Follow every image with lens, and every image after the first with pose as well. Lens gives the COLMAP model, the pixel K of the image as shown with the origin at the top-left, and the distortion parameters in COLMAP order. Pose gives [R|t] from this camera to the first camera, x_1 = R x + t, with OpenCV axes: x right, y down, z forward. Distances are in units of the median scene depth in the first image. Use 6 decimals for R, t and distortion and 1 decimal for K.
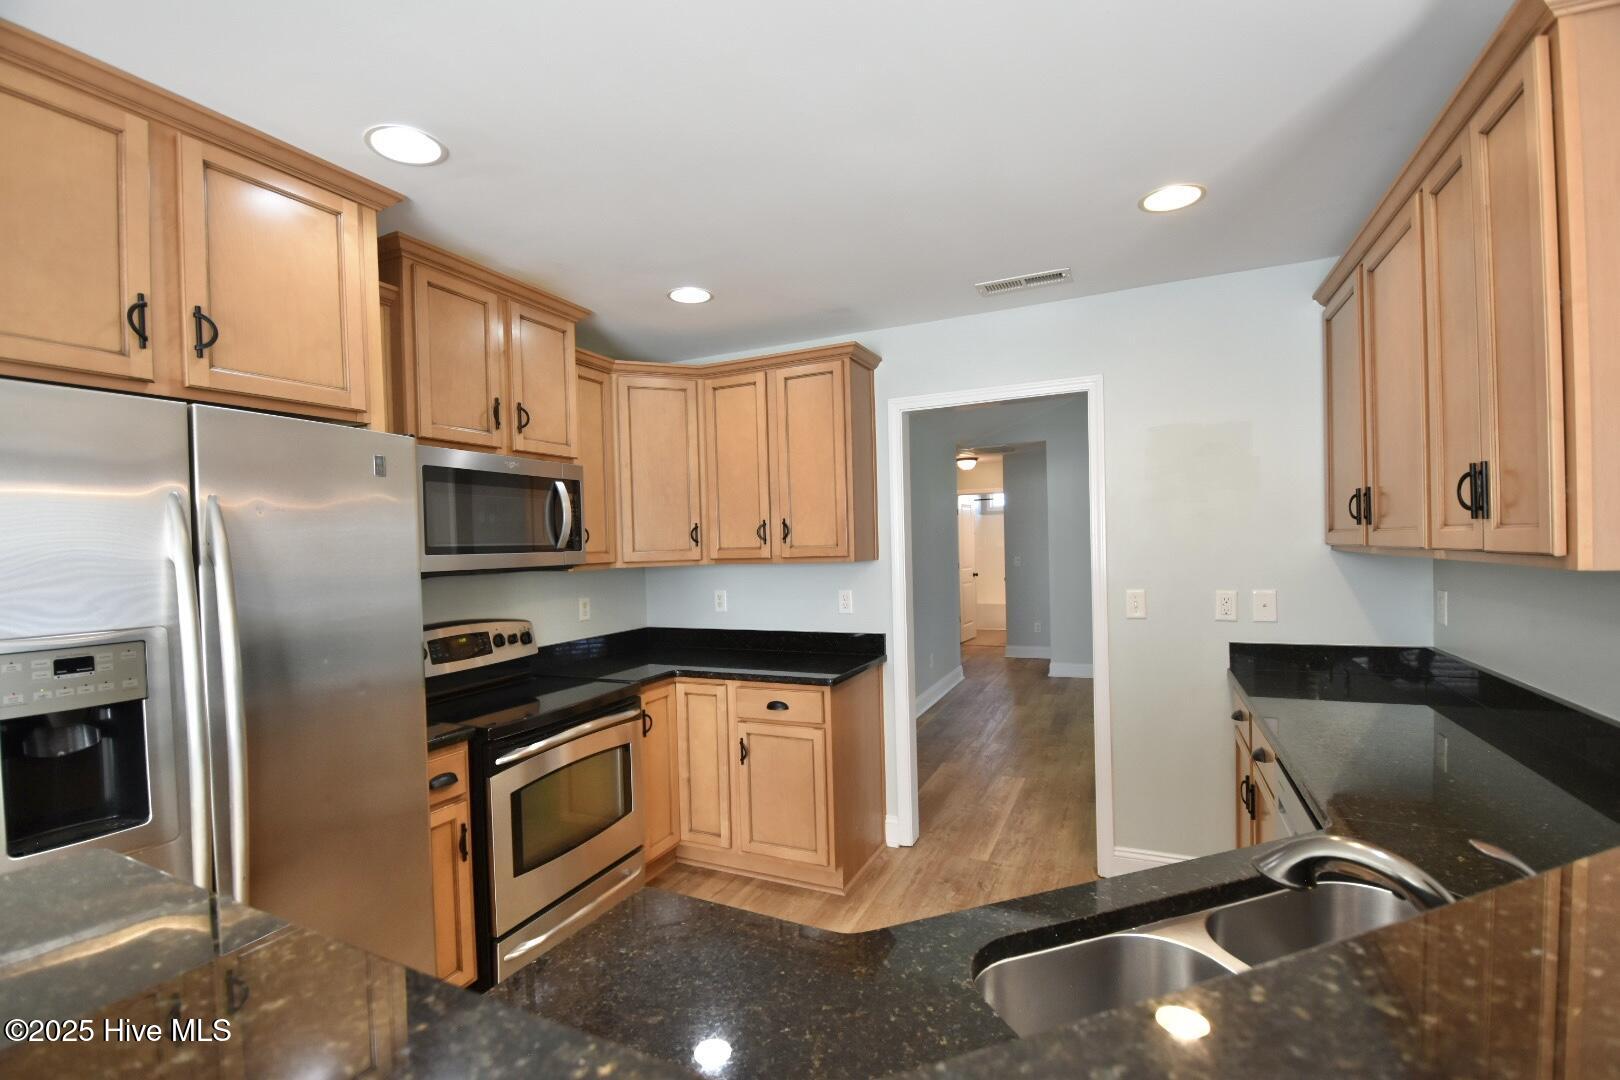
lens RADIAL K [[706.6, 0, 817.3], [0, 706.6, 552.3], [0, 0, 1]] dist [0.001885, -0.012104]
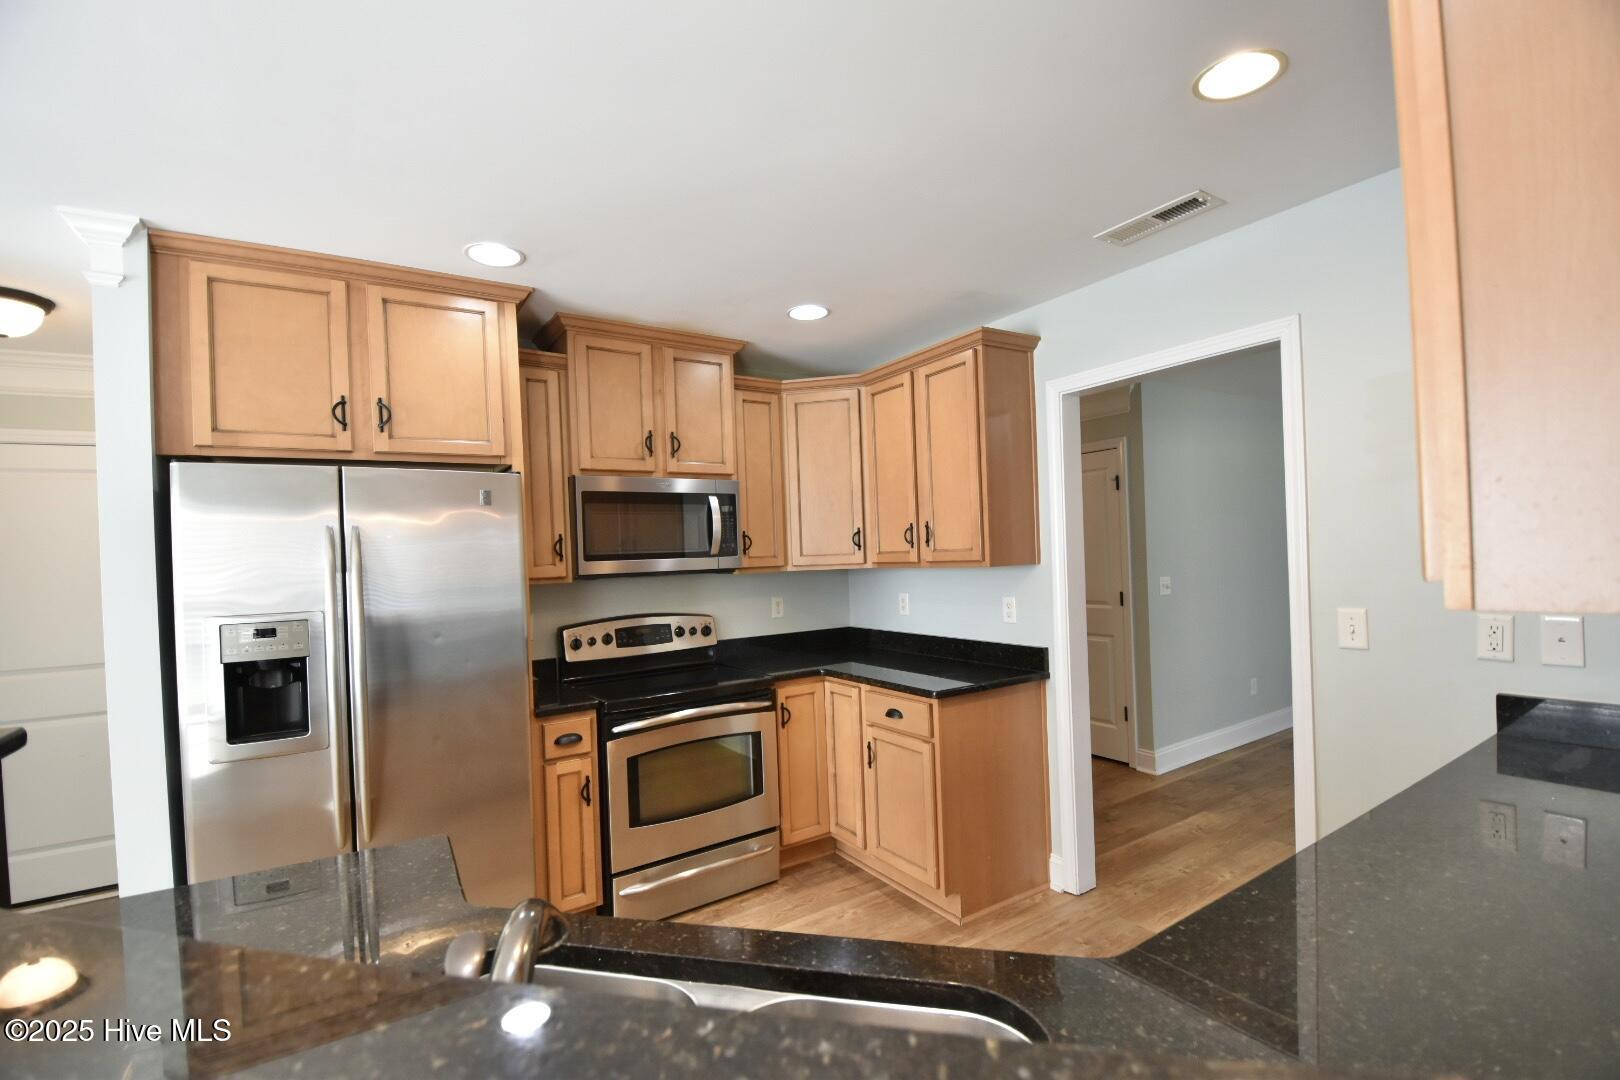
lens RADIAL K [[706.6, 0, 818.9], [0, 706.6, 553.7], [0, 0, 1]] dist [0.001885, -0.012104]
pose [[0.847922, -0.004346, -0.530103, 0.376069], [0.007134, 0.999969, 0.003213, -0.008650], [0.530073, -0.006507, 0.847927, 0.114525]]
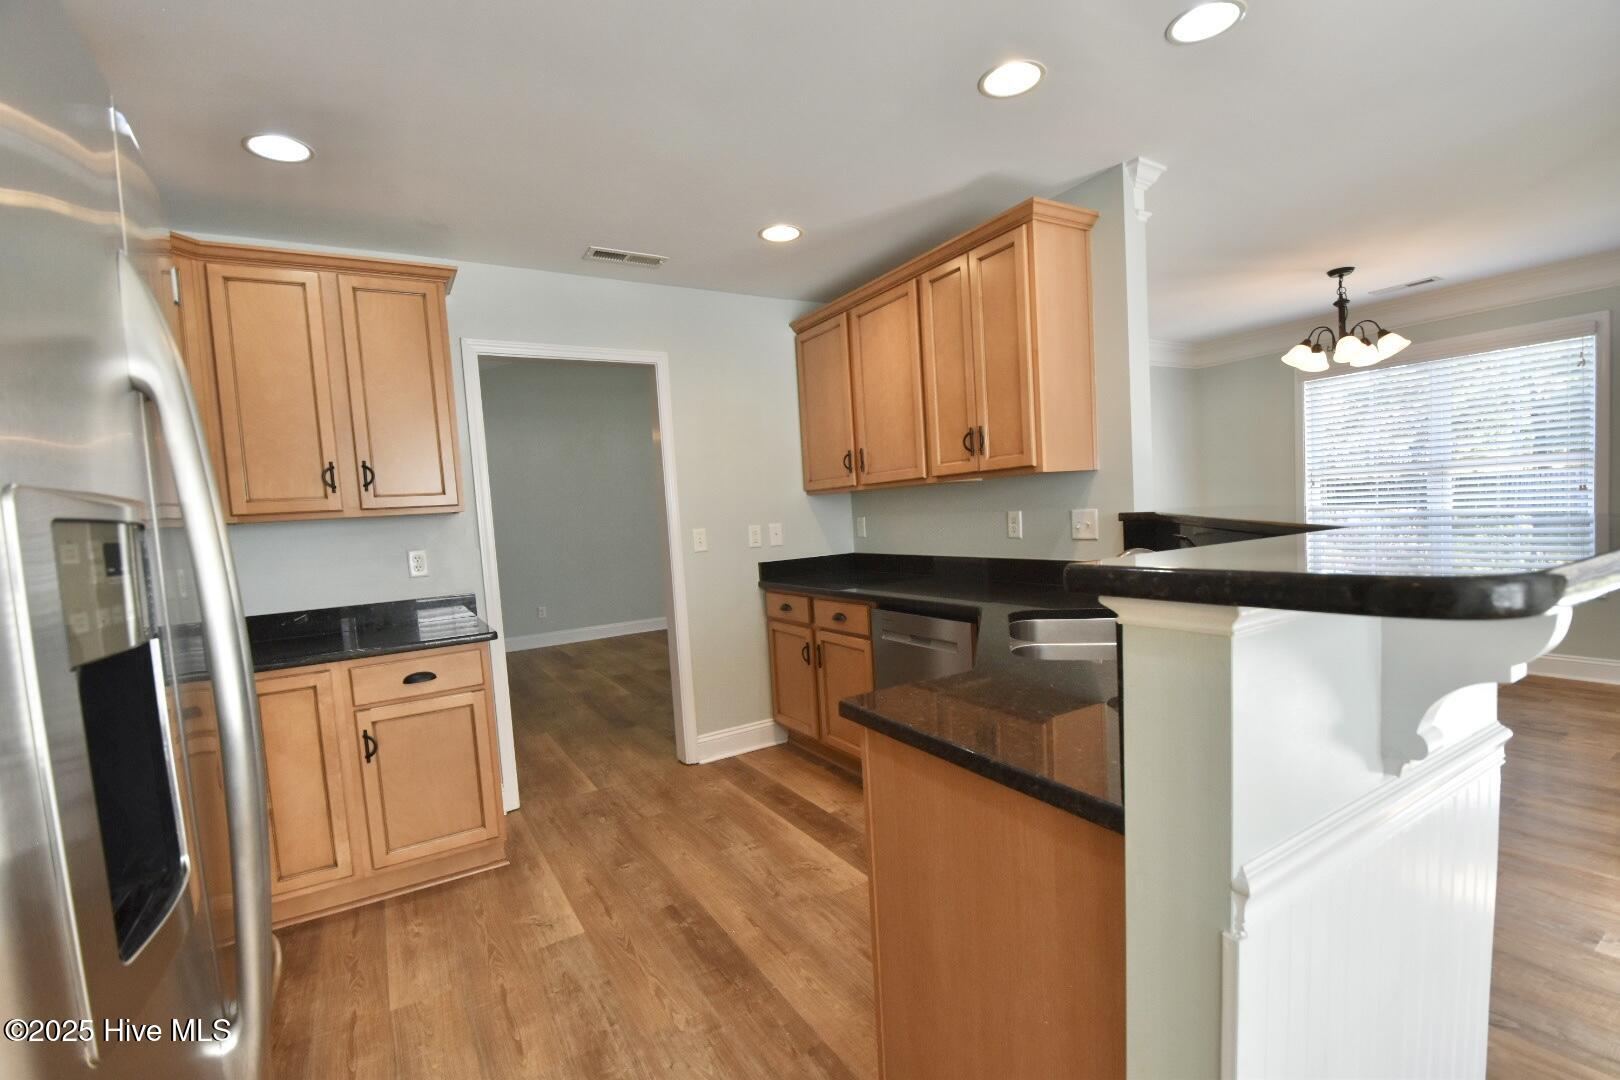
lens RADIAL K [[706.6, 0, 819.3], [0, 706.6, 551.9], [0, 0, 1]] dist [0.001885, -0.012104]
pose [[0.549408, -0.056885, 0.833616, -0.491291], [0.056690, 0.997919, 0.030735, 0.068307], [-0.833629, 0.030372, 0.551489, 0.128839]]
